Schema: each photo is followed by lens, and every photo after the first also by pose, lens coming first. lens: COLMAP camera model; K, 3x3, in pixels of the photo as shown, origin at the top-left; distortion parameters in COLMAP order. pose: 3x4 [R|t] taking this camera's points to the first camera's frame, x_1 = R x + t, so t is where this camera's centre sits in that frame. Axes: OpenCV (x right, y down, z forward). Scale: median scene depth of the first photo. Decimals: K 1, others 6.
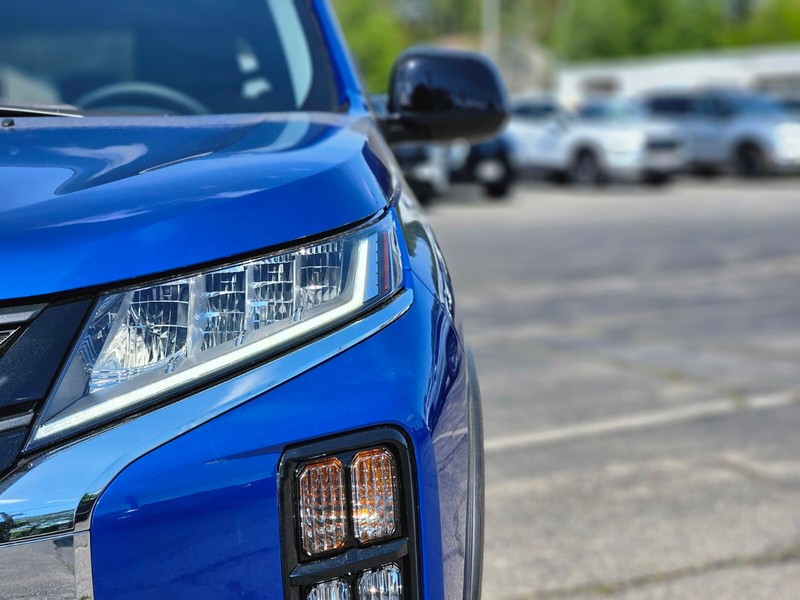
lens RADIAL K [[1639.1, 0, 369.8], [0, 1639.1, 301.4], [0, 0, 1]] dist [-0.813288, 9.359520]
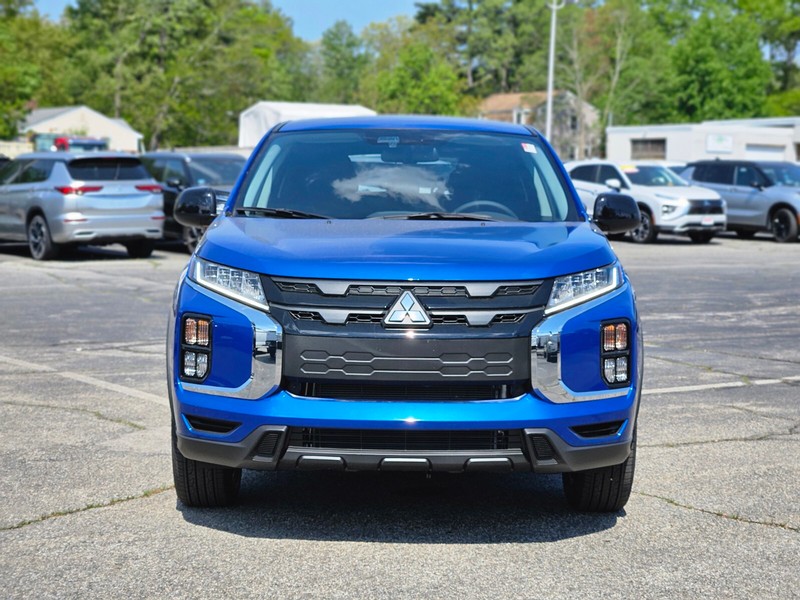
lens RADIAL K [[1639.1, 0, 369.8], [0, 1639.1, 301.4], [0, 0, 1]] dist [-0.813288, 9.359520]
pose [[0.999076, 0.035154, -0.024742, -0.110223], [-0.035802, 0.999014, -0.026250, 0.035917], [0.023794, 0.027112, 0.999349, -0.614098]]
